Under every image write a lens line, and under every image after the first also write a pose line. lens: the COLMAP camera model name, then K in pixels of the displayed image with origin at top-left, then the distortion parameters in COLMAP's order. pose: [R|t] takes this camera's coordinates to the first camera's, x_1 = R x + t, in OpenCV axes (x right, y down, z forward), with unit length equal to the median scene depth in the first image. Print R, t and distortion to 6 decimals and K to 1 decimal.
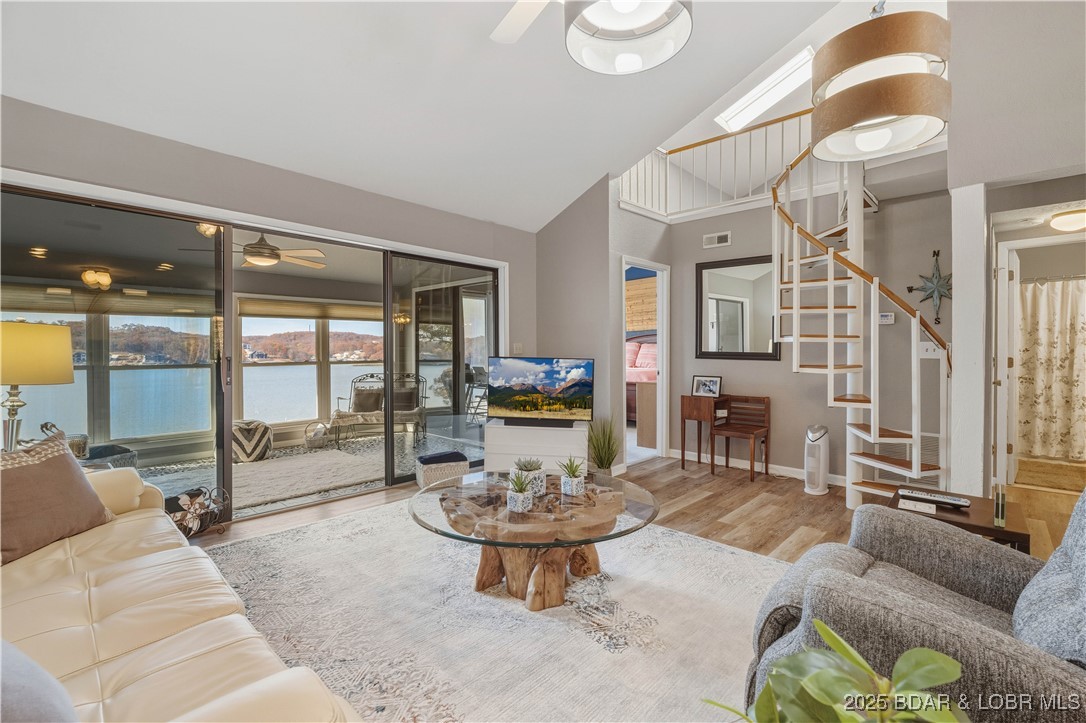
lens RADIAL K [[489.2, 0, 557.1], [0, 489.2, 347.6], [0, 0, 1]] dist [-0.014072, 0.000100]
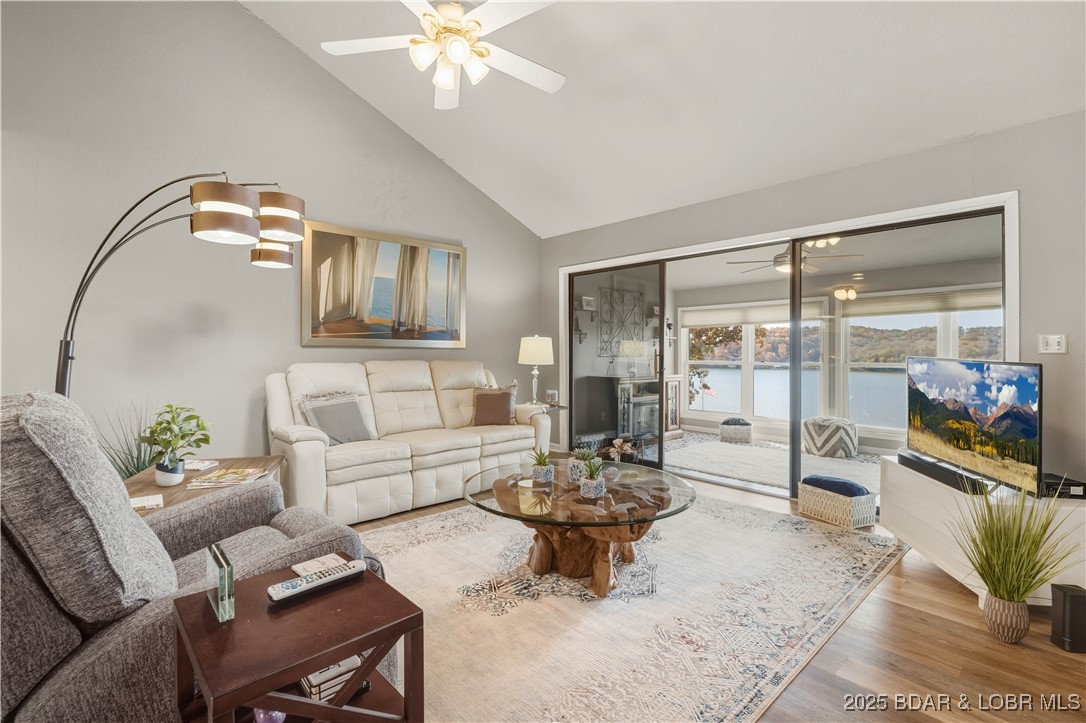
lens RADIAL K [[490.0, 0, 548.8], [0, 490.0, 341.6], [0, 0, 1]] dist [-0.009763, -0.000128]
pose [[-0.046873, -0.024952, -0.998589, 0.499109], [-0.001620, 0.999689, -0.024903, 0.012169], [0.998900, 0.000451, -0.046899, 0.476979]]
